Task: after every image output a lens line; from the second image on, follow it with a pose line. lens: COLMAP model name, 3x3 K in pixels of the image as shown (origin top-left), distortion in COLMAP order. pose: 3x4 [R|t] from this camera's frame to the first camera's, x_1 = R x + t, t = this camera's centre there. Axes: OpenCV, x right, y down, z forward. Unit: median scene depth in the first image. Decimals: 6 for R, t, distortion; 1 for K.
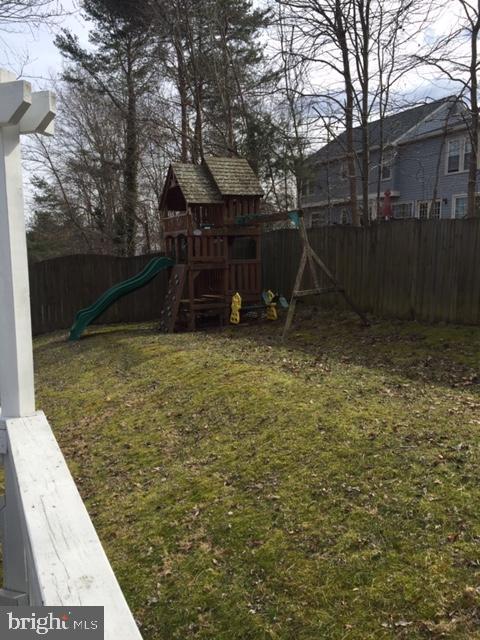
lens RADIAL K [[553.0, 0, 243.4], [0, 553.0, 322.4], [0, 0, 1]] dist [0.053670, -0.014767]
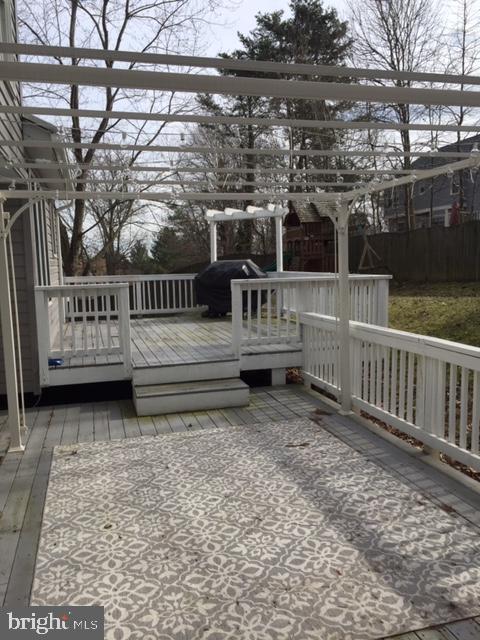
lens RADIAL K [[553.0, 0, 243.4], [0, 553.0, 322.4], [0, 0, 1]] dist [0.053670, -0.014767]
pose [[0.983264, -0.002461, -0.182171, 0.039768], [-0.000817, 0.999839, -0.017918, 0.134488], [0.182186, 0.017767, 0.983104, -0.756371]]
